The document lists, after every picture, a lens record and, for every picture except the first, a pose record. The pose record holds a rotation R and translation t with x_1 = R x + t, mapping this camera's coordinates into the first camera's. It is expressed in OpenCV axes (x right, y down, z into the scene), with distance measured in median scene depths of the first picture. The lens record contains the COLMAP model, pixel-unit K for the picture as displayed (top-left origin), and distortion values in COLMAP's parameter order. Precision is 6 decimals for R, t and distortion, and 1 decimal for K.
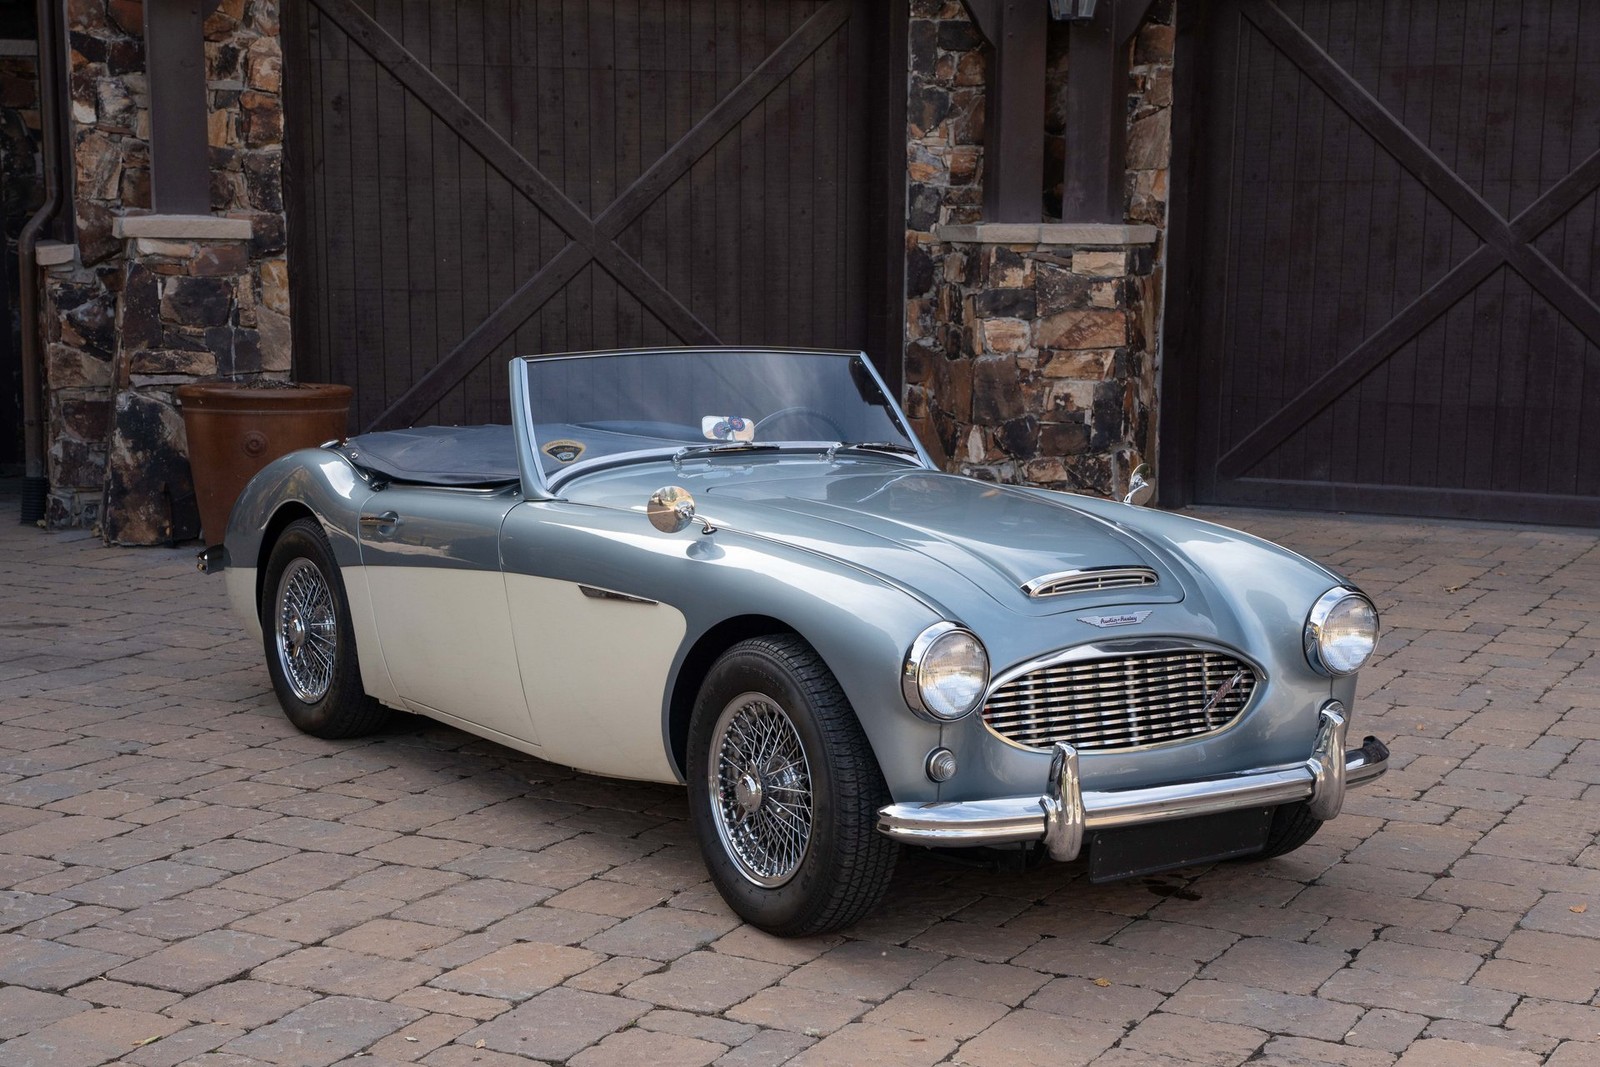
lens RADIAL K [[2550.4, 0, 767.9], [0, 2550.4, 601.2], [0, 0, 1]] dist [0.358045, -1.029121]
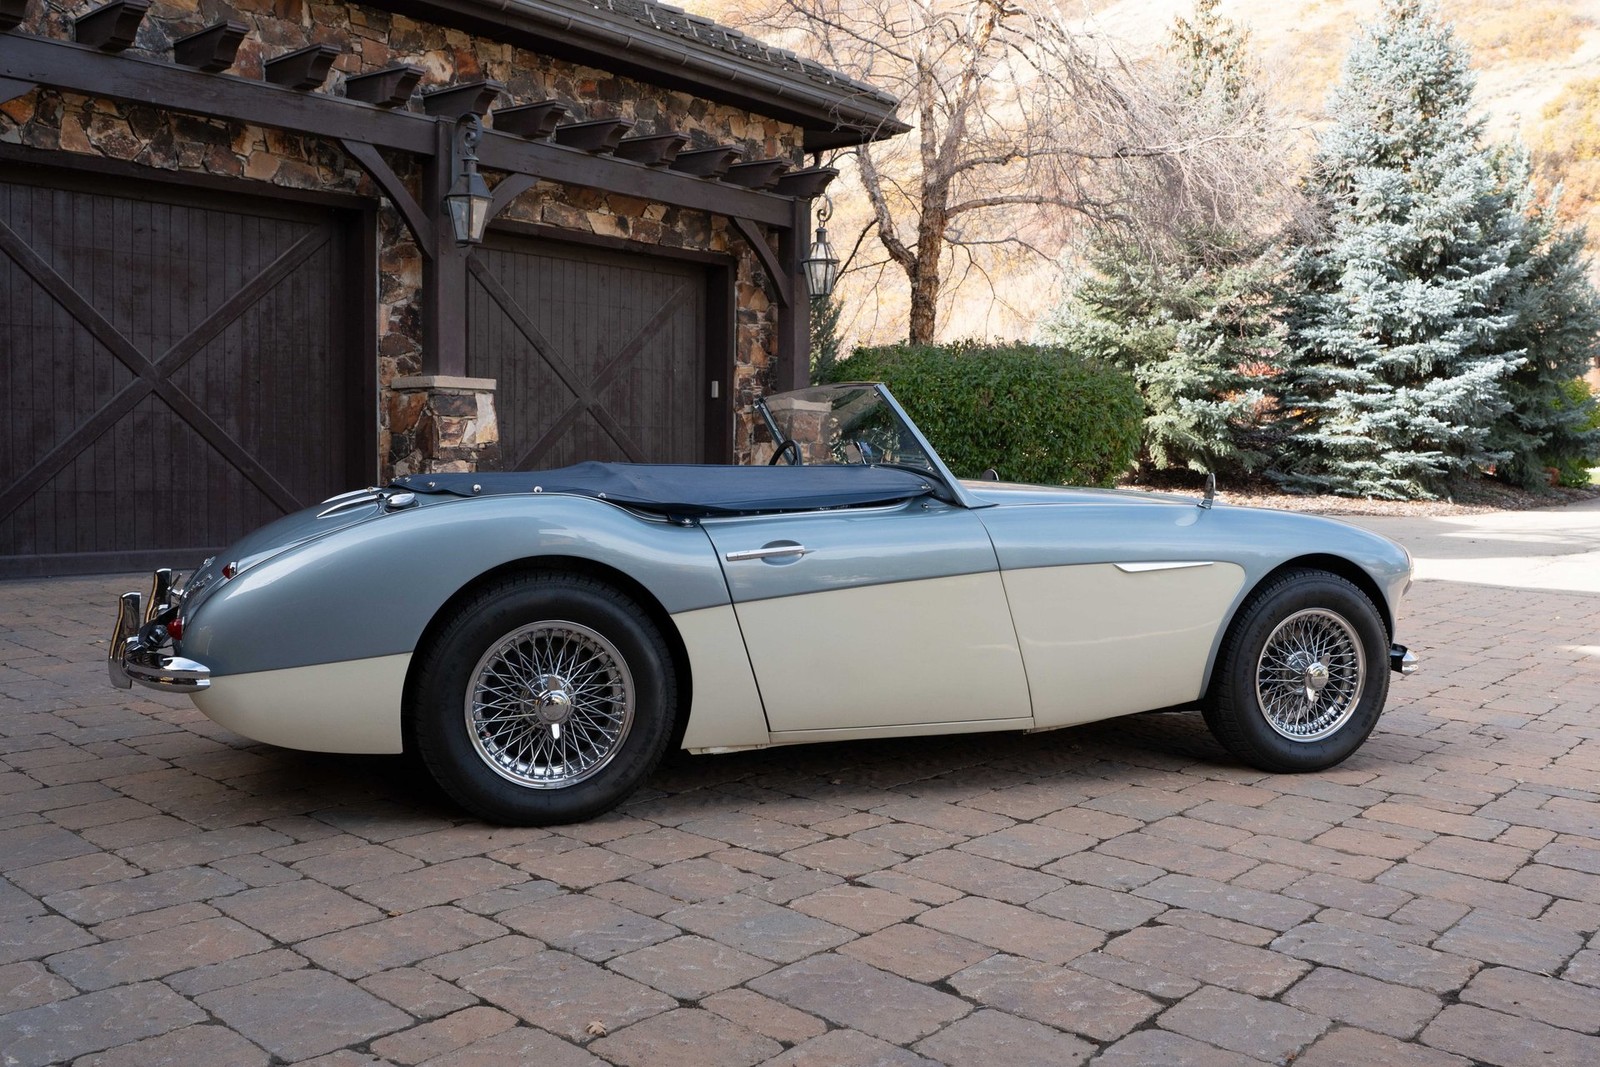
lens RADIAL K [[1370.5, 0, 817.0], [0, 1370.5, 560.3], [0, 0, 1]] dist [-0.055261, -0.024705]
pose [[0.229607, -0.082438, 0.969786, -0.358164], [0.128539, 0.990247, 0.053745, -0.029997], [-0.964758, 0.112315, 0.237964, 0.479525]]
